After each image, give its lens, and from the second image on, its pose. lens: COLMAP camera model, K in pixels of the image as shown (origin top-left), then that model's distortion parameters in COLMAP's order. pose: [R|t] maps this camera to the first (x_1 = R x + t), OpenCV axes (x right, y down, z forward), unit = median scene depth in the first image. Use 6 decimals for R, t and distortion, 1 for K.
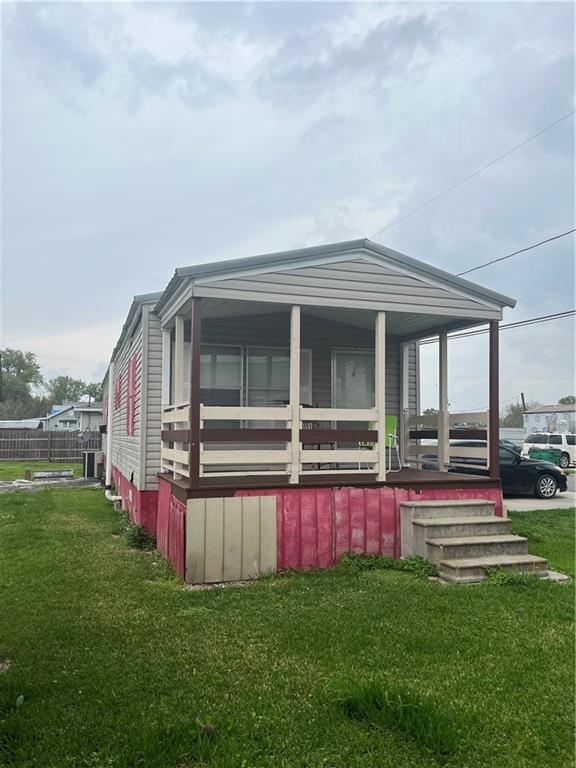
lens RADIAL K [[579.8, 0, 286.6], [0, 579.8, 385.2], [0, 0, 1]] dist [0.069504, -0.083523]
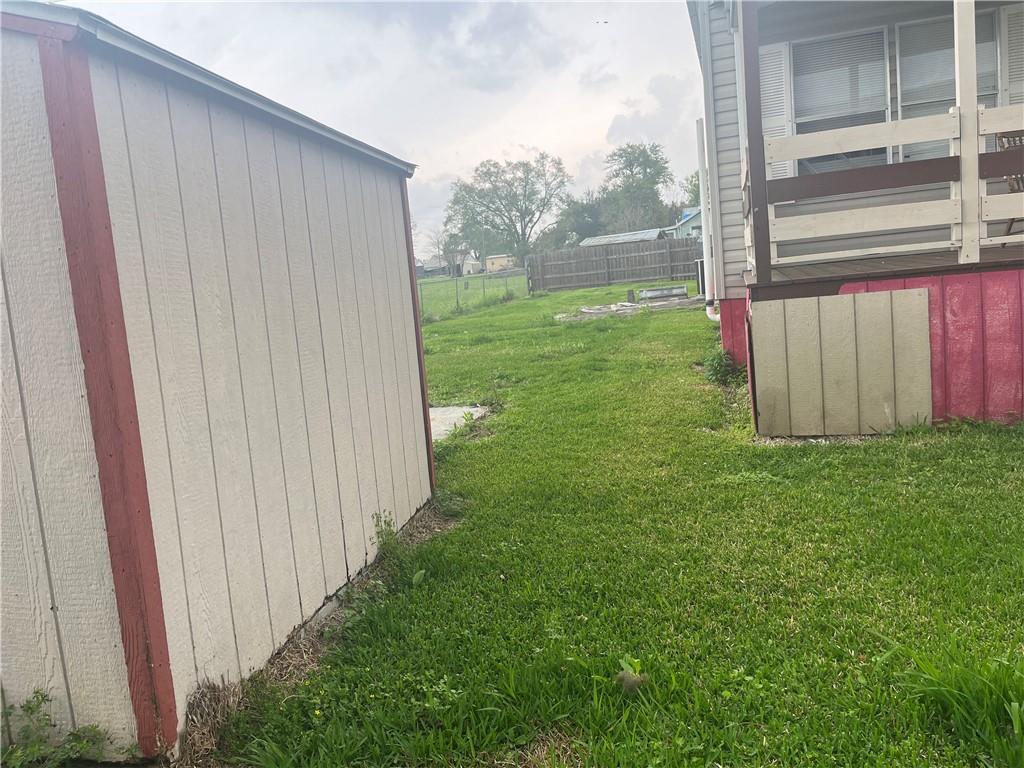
lens RADIAL K [[773.2, 0, 509.0], [0, 773.2, 372.7], [0, 0, 1]] dist [0.070266, -0.083346]
pose [[0.807349, -0.005164, -0.590051, 0.095311], [0.149543, 0.969107, 0.196133, 0.067533], [0.570810, -0.246586, 0.783180, 0.201364]]
